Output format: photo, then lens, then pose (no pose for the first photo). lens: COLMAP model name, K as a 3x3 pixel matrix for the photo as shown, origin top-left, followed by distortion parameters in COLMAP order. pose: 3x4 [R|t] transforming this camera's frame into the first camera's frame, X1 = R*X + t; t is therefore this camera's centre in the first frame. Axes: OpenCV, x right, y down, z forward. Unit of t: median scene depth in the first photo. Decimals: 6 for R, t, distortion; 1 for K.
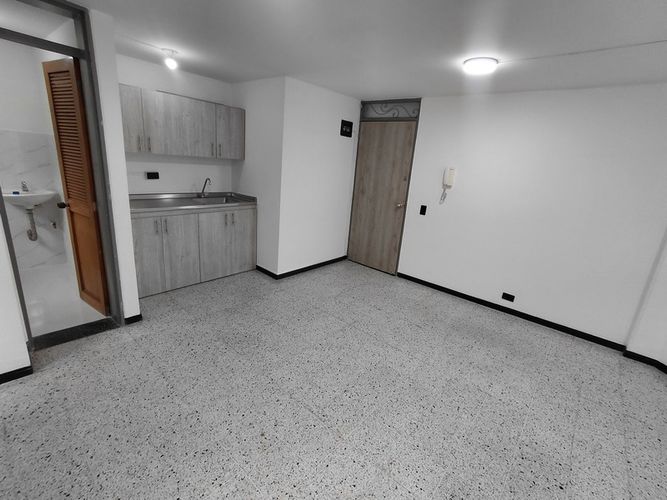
lens RADIAL K [[308.1, 0, 335.6], [0, 308.1, 242.7], [0, 0, 1]] dist [-0.000533, -0.000277]
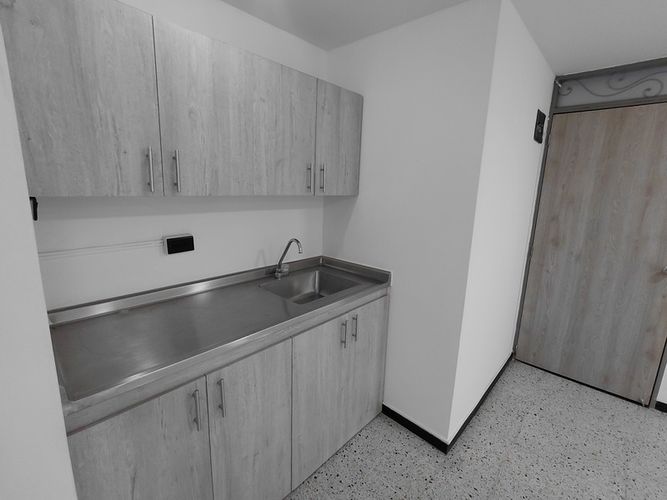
lens RADIAL K [[308.1, 0, 335.6], [0, 308.1, 242.7], [0, 0, 1]] dist [-0.000533, -0.000277]
pose [[0.998172, -0.043331, -0.042121, -0.356288], [0.039838, 0.995958, -0.080506, -0.175686], [0.045439, 0.078681, 0.995864, 0.576463]]
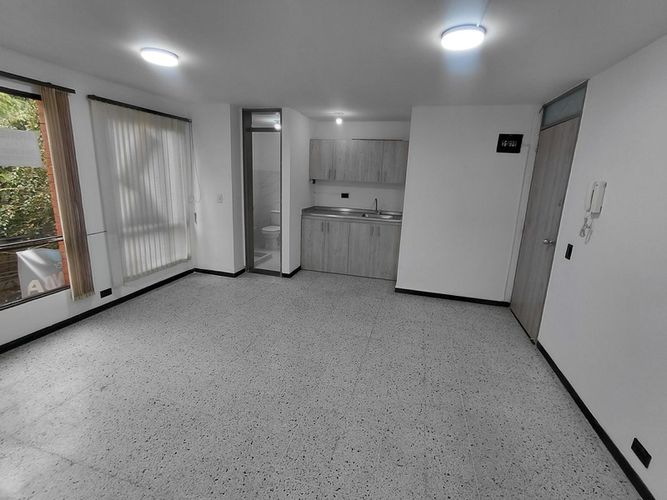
lens RADIAL K [[308.1, 0, 335.6], [0, 308.1, 242.7], [0, 0, 1]] dist [-0.000533, -0.000277]
pose [[0.431451, 0.132611, -0.892337, 0.724885], [-0.244105, 0.969399, 0.026037, -0.026057], [0.868483, 0.206590, 0.450619, 0.340433]]
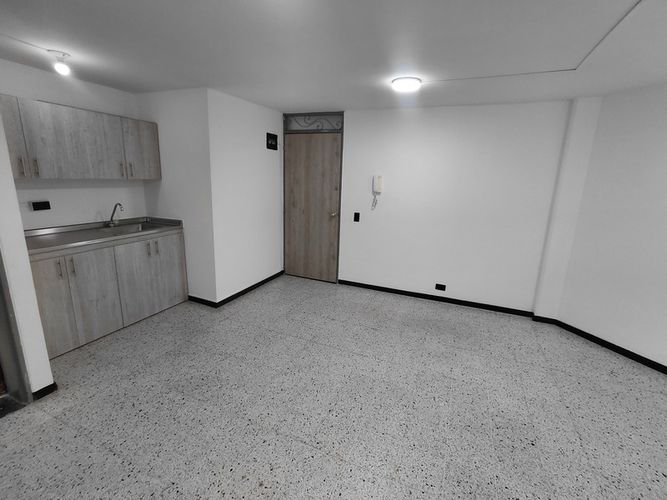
lens RADIAL K [[308.1, 0, 335.6], [0, 308.1, 242.7], [0, 0, 1]] dist [-0.000533, -0.000277]
pose [[0.952352, -0.115359, 0.282344, -0.101735], [0.123117, 0.992344, -0.009828, -0.020530], [-0.279048, 0.044121, 0.959263, 0.023761]]
